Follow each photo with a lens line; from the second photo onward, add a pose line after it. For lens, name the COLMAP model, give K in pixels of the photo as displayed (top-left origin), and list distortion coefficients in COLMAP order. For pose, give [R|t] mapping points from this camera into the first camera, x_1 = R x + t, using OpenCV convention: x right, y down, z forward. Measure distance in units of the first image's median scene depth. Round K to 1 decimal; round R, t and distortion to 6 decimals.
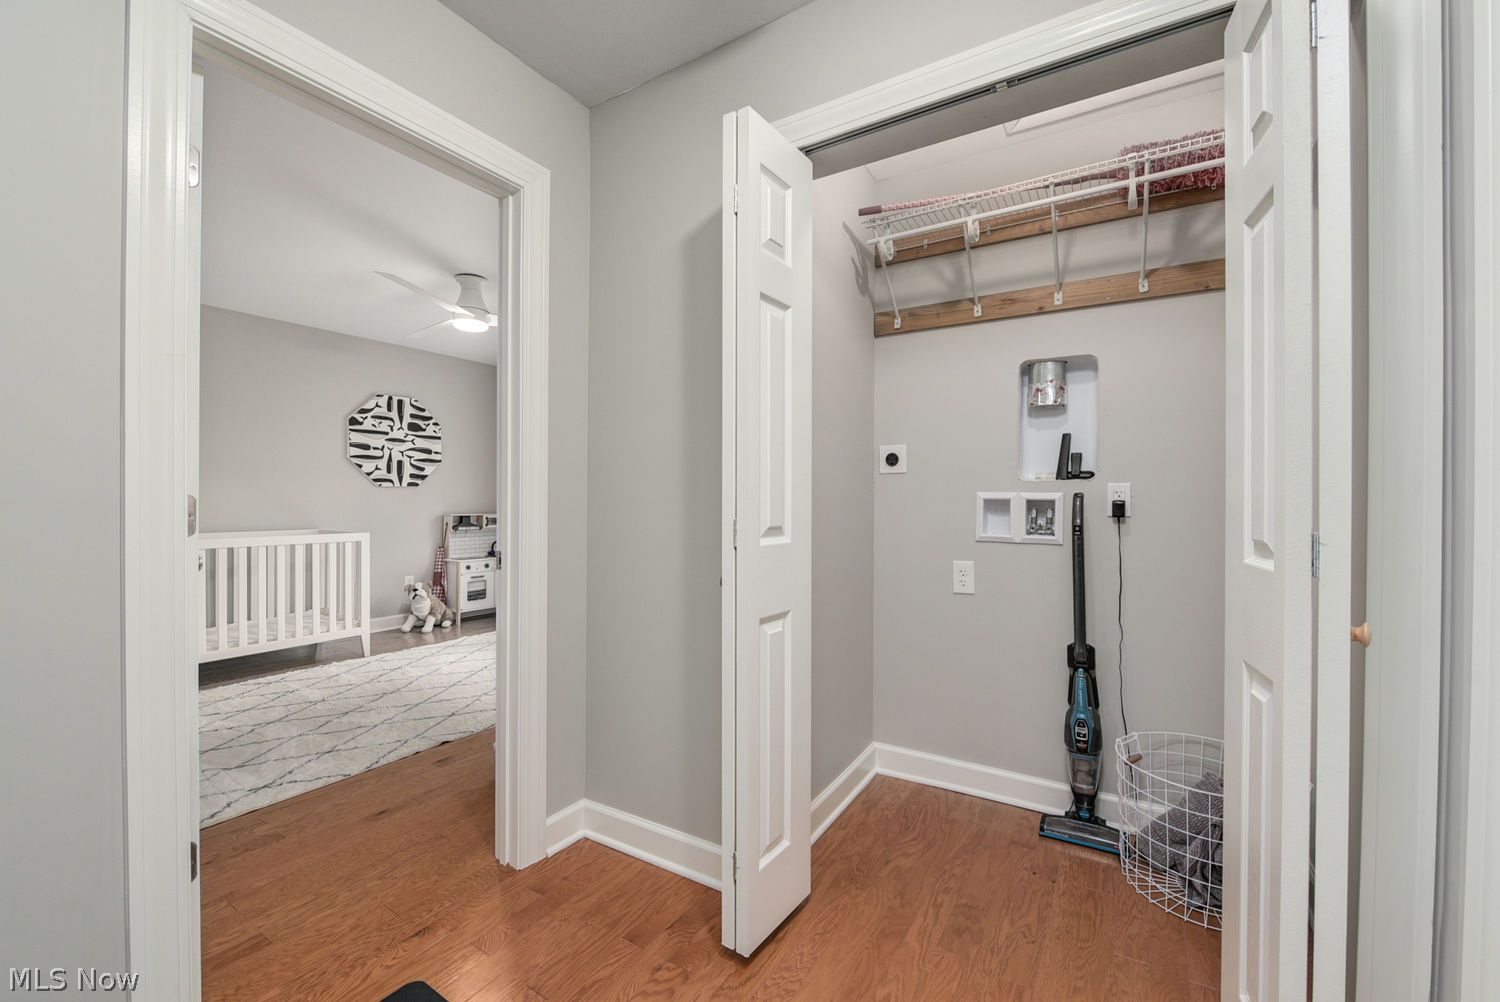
lens RADIAL K [[622.2, 0, 756.9], [0, 622.2, 494.5], [0, 0, 1]] dist [0.004396, -0.000228]
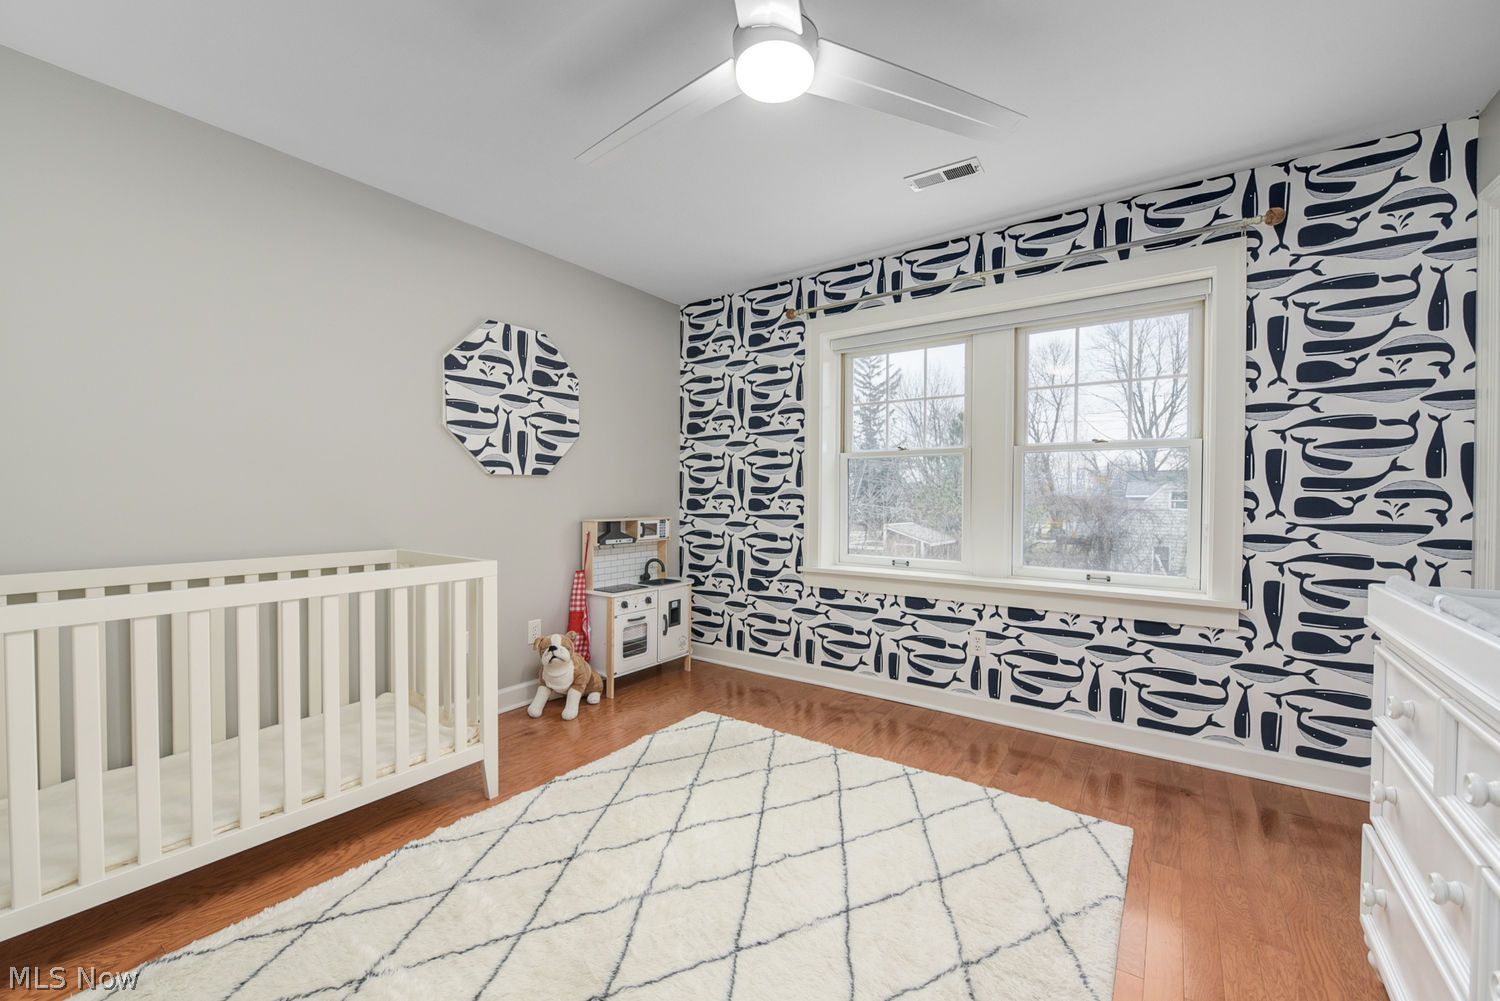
lens RADIAL K [[598.6, 0, 744.0], [0, 598.6, 504.8], [0, 0, 1]] dist [-0.003441, -0.001211]
pose [[0.997304, 0.002745, -0.073336, -0.313115], [-0.001149, 0.999762, 0.021790, 0.003800], [0.073378, -0.021647, 0.997069, 0.431150]]
